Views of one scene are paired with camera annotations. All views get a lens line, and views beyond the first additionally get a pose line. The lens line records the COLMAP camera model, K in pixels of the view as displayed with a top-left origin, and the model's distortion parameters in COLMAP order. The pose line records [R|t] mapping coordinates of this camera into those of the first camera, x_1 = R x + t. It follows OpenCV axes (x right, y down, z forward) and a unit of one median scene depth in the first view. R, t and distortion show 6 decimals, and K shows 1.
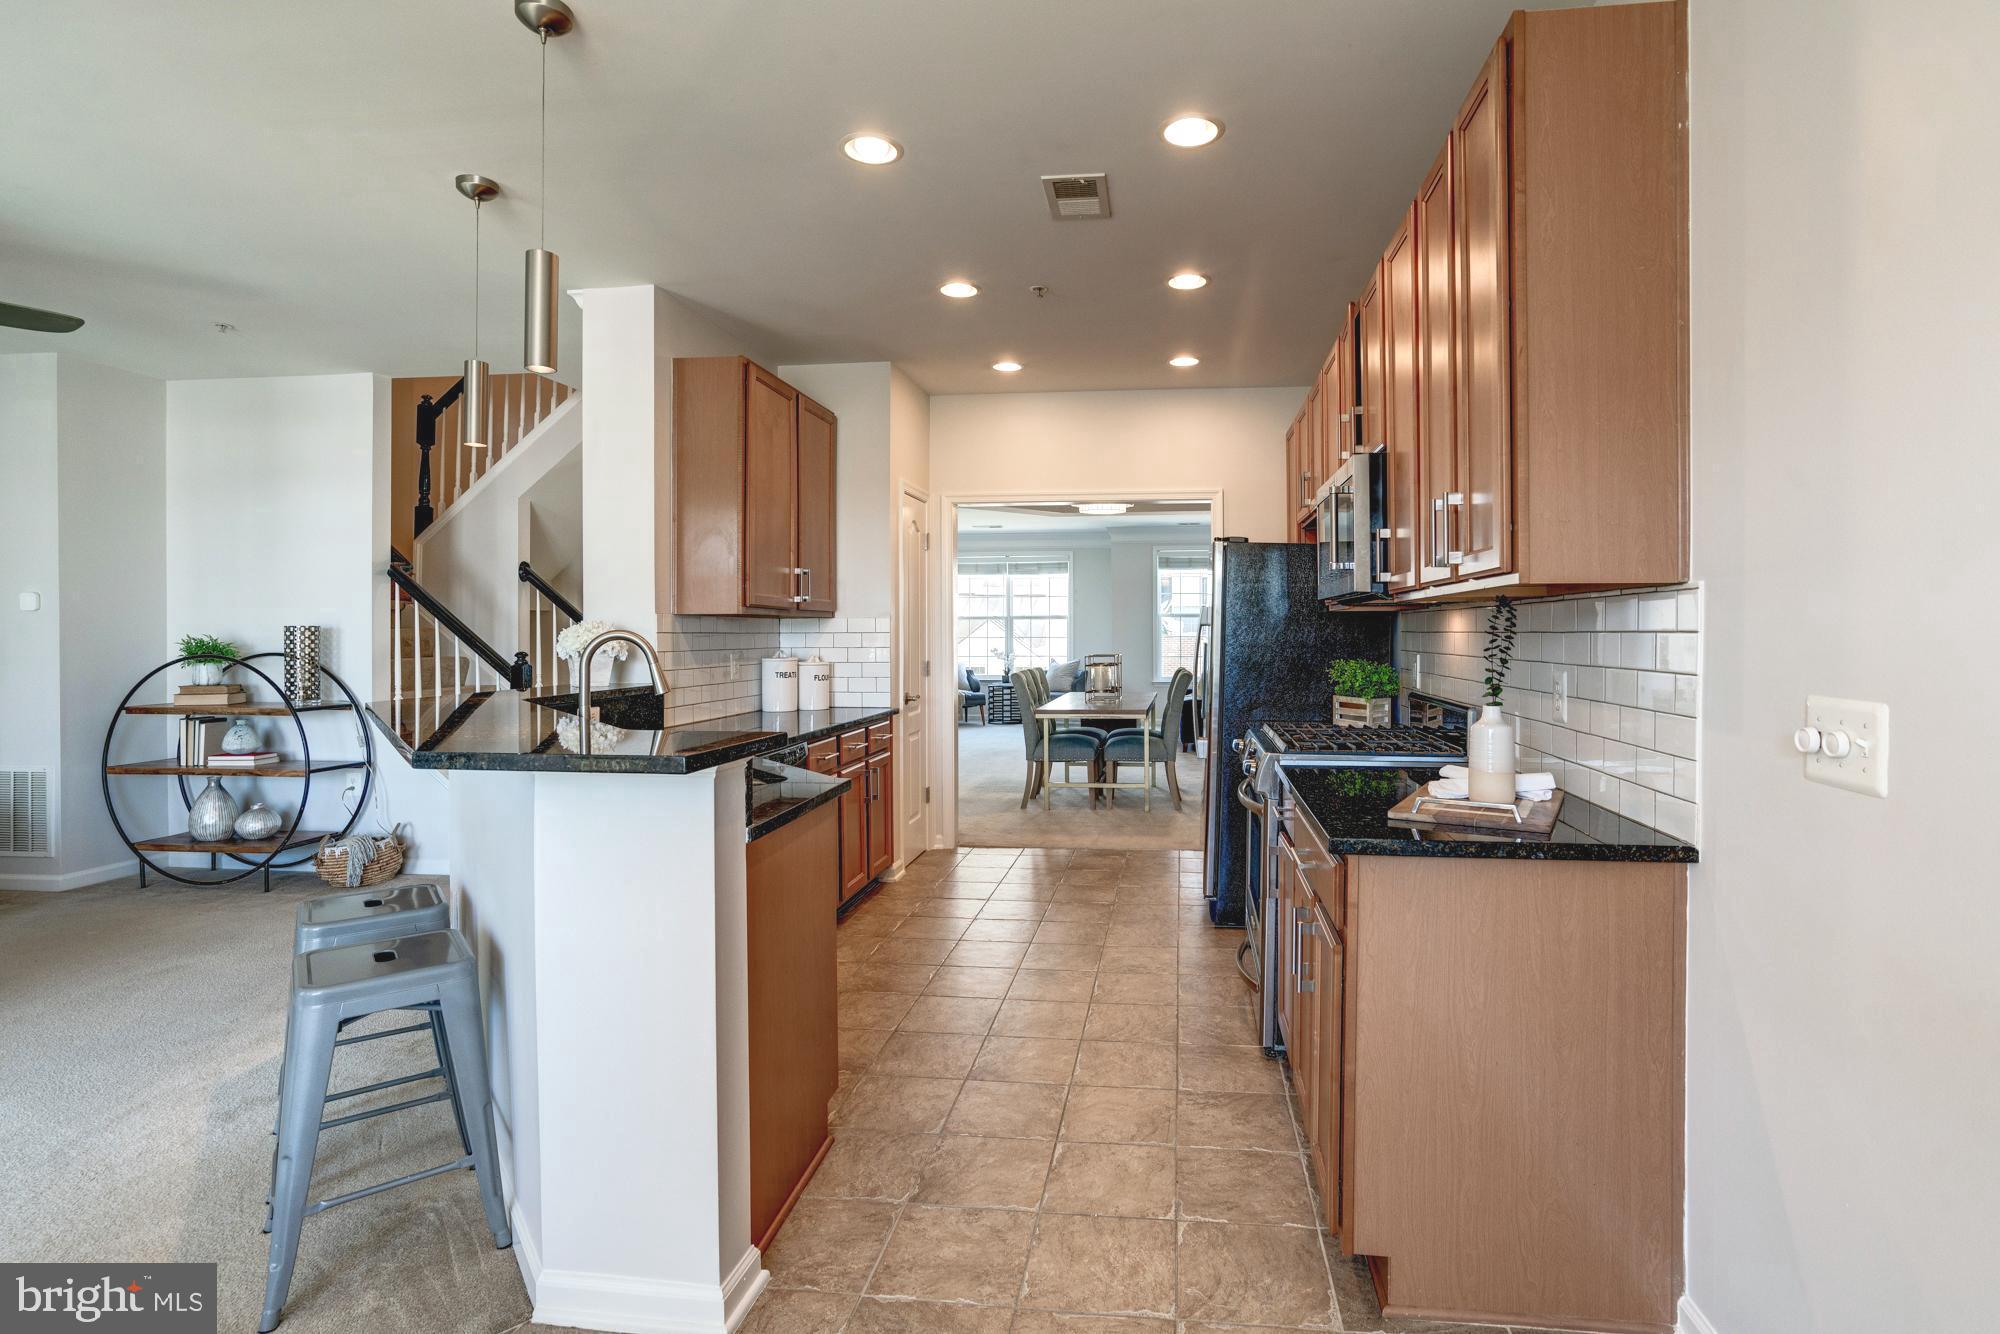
lens RADIAL K [[924.9, 0, 1078.1], [0, 924.9, 634.6], [0, 0, 1]] dist [-0.036451, 0.014987]
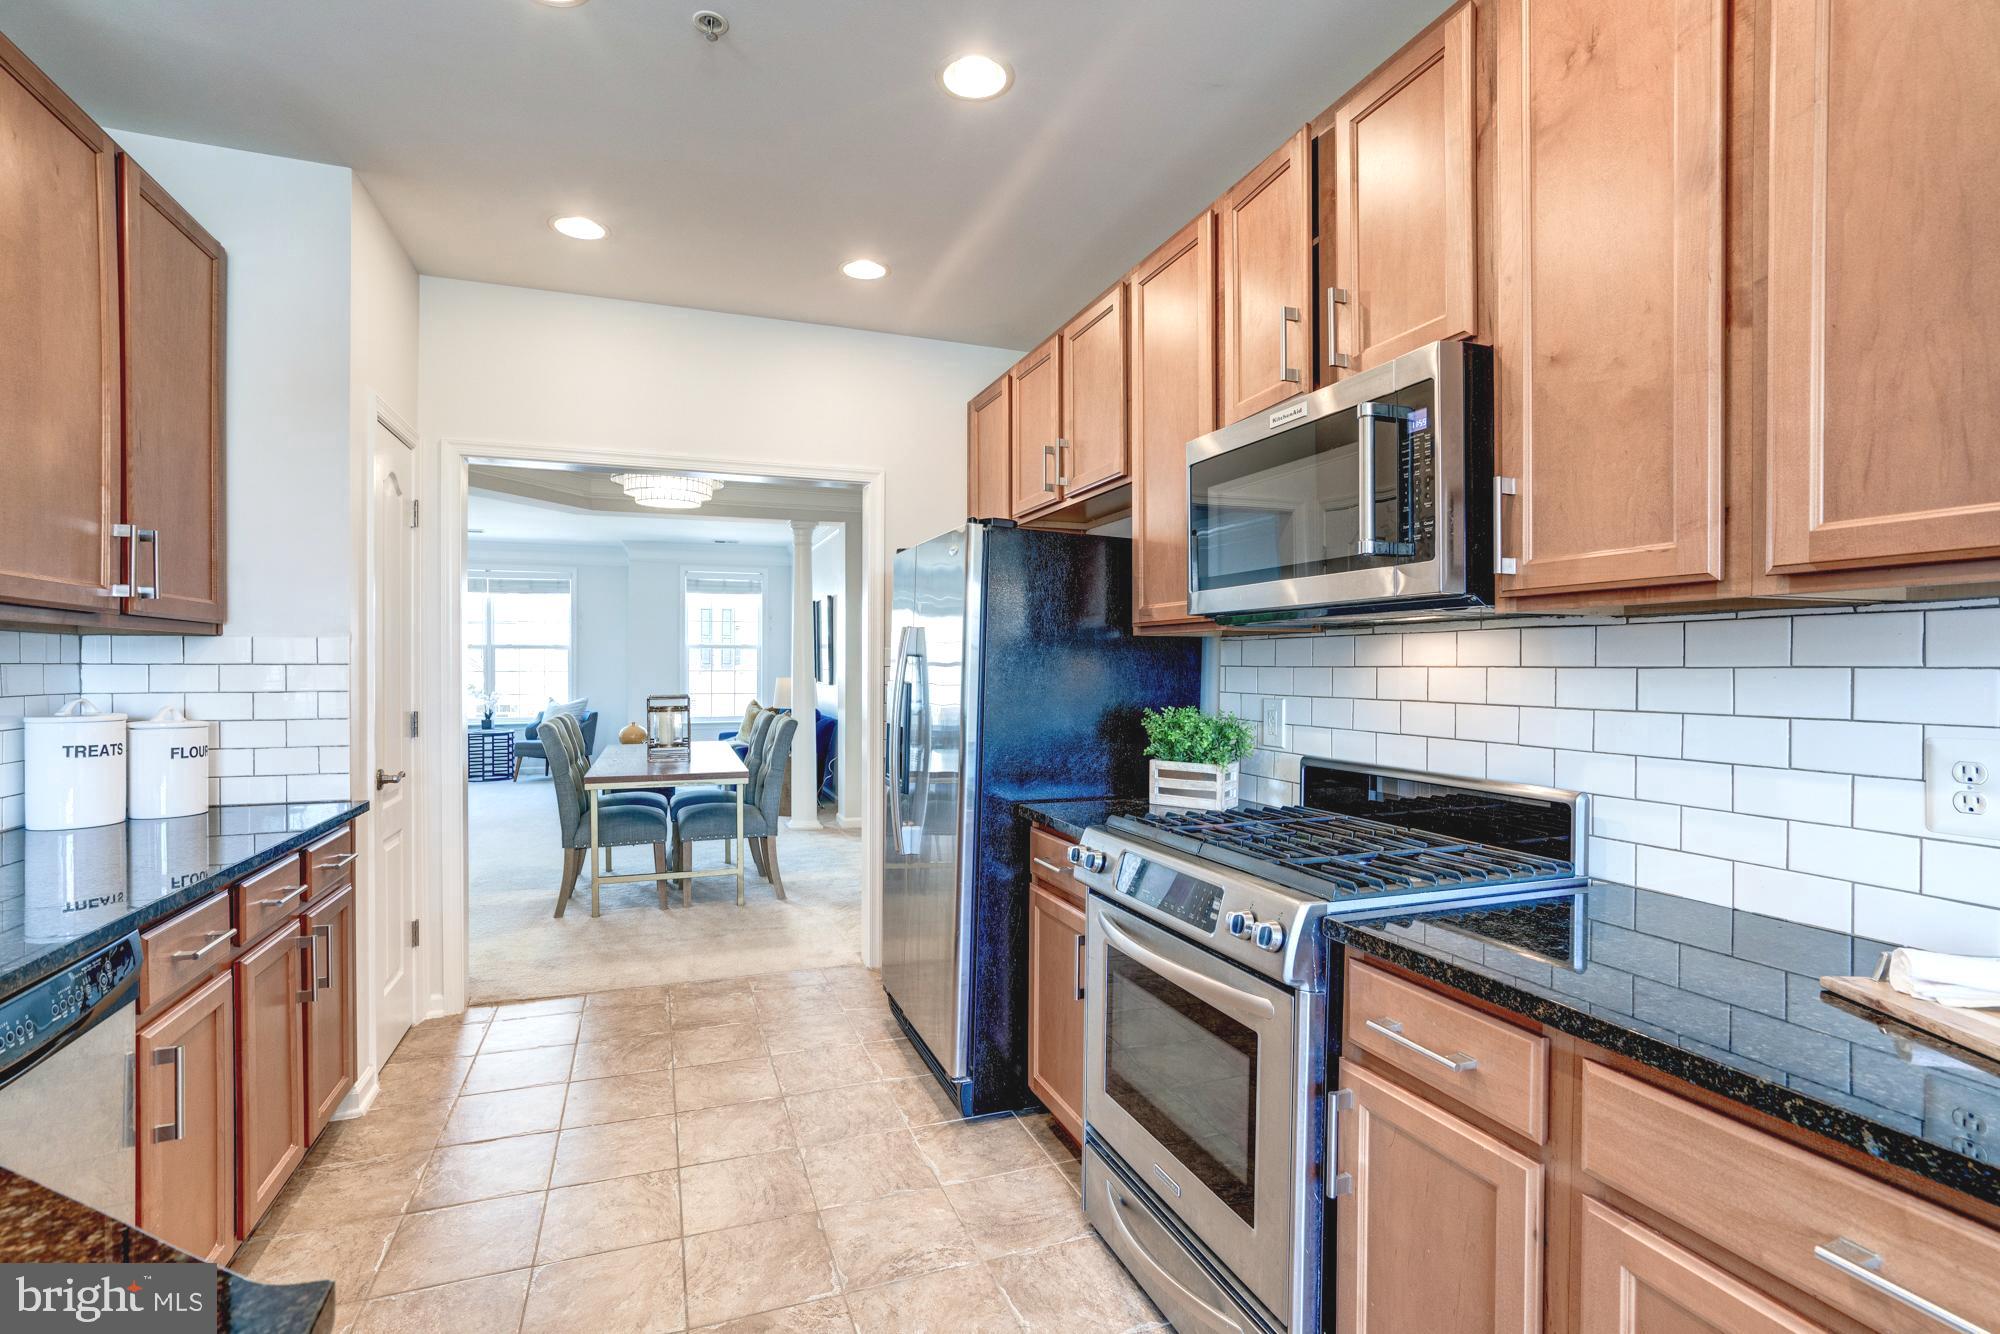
lens RADIAL K [[924.9, 0, 1006.2], [0, 924.9, 673.4], [0, 0, 1]] dist [-0.036451, 0.014987]
pose [[0.897278, 0.001335, 0.441464, -0.091114], [-0.003302, 0.999988, 0.003687, 0.000116], [-0.441453, -0.004766, 0.897272, 0.339208]]
